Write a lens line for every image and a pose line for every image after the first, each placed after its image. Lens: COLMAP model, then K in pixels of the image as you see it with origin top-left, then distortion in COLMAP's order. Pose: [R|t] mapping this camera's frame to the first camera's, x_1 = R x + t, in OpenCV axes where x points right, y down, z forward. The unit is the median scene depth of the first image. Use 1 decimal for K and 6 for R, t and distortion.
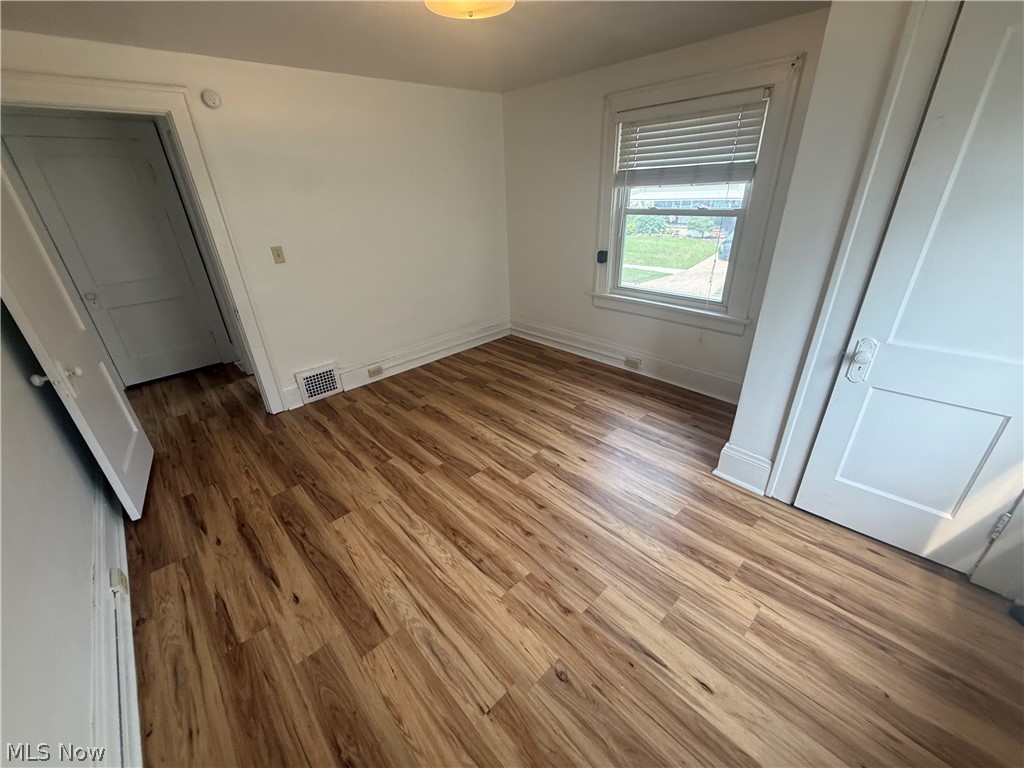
lens RADIAL K [[410.1, 0, 514.0], [0, 410.1, 382.3], [0, 0, 1]] dist [-0.000543, 0.000157]
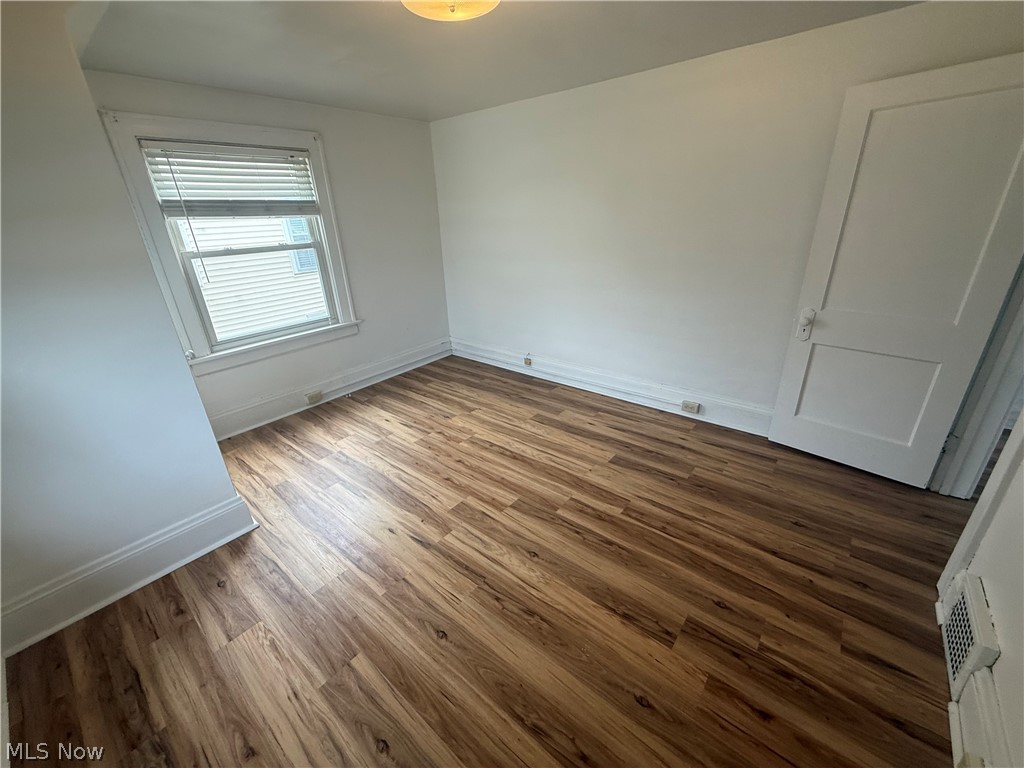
lens RADIAL K [[410.1, 0, 511.2], [0, 410.1, 386.1], [0, 0, 1]] dist [-0.000543, 0.000157]
pose [[-0.989007, 0.123212, -0.081757, -0.049506], [0.020822, 0.663434, 0.747945, -0.734423], [0.146396, 0.738020, -0.658707, 1.595573]]
